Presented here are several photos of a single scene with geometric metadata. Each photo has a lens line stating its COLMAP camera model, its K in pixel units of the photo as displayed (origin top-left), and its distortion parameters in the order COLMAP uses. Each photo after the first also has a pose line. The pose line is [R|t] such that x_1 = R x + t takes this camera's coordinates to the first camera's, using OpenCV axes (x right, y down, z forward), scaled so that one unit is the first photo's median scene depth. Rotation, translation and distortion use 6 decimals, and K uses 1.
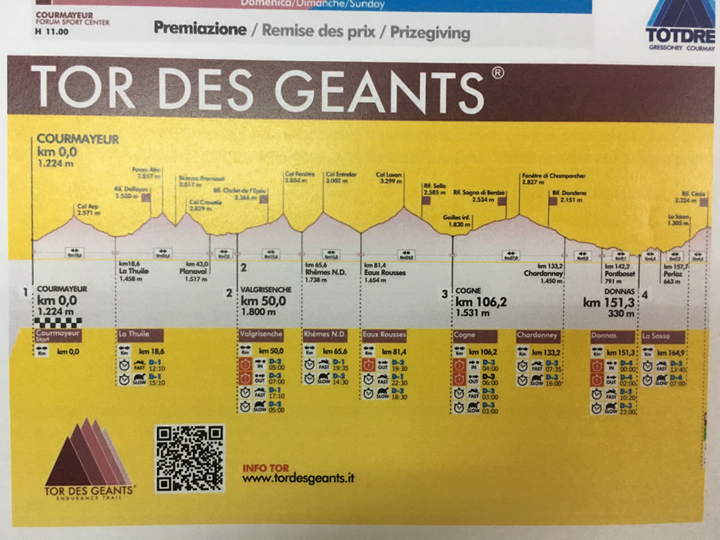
lens RADIAL K [[601.5, 0, 355.1], [0, 601.5, 243.0], [0, 0, 1]] dist [-0.009017, -0.045090]
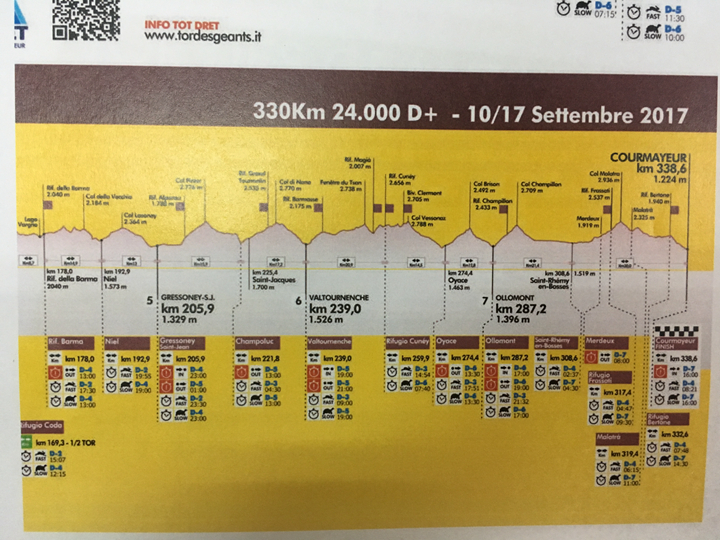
lens RADIAL K [[601.5, 0, 354.4], [0, 601.5, 264.4], [0, 0, 1]] dist [-0.009017, -0.045090]
pose [[0.997805, 0.000154, 0.066228, 0.176592], [-0.001688, 0.999731, 0.023115, 0.000845], [-0.066207, -0.023176, 0.997537, -0.001664]]
